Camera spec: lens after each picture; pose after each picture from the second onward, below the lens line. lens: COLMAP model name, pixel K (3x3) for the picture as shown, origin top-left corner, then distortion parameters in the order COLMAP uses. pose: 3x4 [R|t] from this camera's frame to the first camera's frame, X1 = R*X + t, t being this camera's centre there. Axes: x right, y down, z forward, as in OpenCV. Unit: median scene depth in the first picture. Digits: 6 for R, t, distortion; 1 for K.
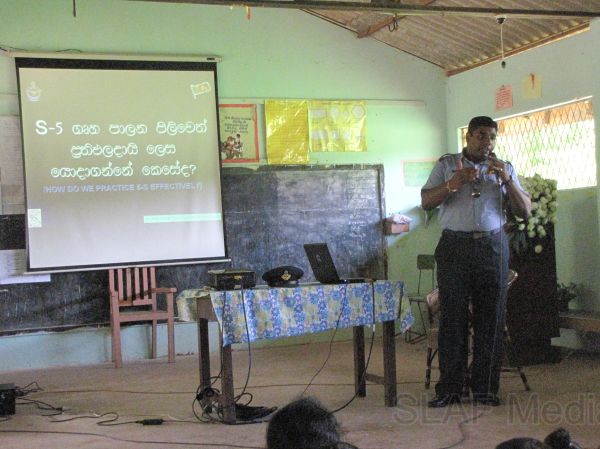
lens RADIAL K [[991.9, 0, 300.4], [0, 991.9, 227.5], [0, 0, 1]] dist [0.169268, 0.000000]
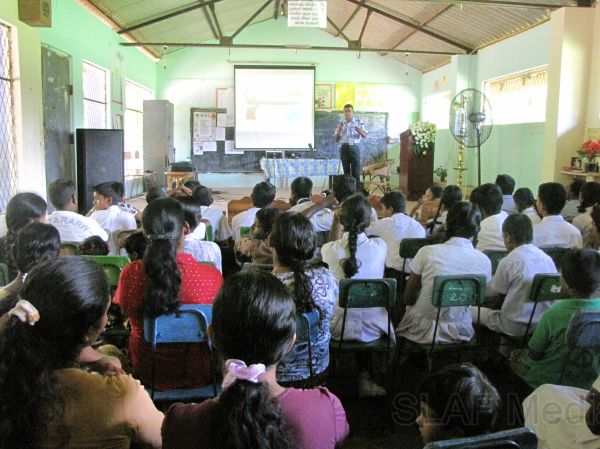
lens RADIAL K [[495.5, 0, 298.5], [0, 495.5, 226.1], [0, 0, 1]] dist [-0.101647, 0.034016]
pose [[0.957965, 0.103378, -0.267612, 0.241845], [-0.053808, 0.981009, 0.186348, -0.007686], [0.281794, -0.164116, 0.945335, -0.186324]]
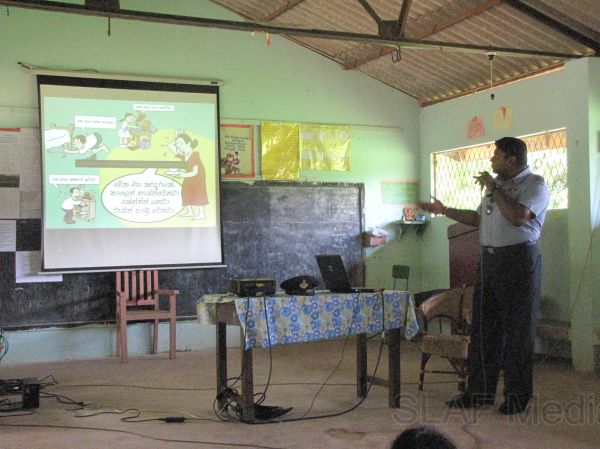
lens RADIAL K [[853.4, 0, 300.7], [0, 853.4, 228.6], [0, 0, 1]] dist [0.105014, 0.000000]
pose [[0.997970, 0.028929, 0.056737, -0.045977], [-0.028414, 0.999548, -0.009848, -0.001501], [-0.056997, 0.008216, 0.998341, 0.053725]]
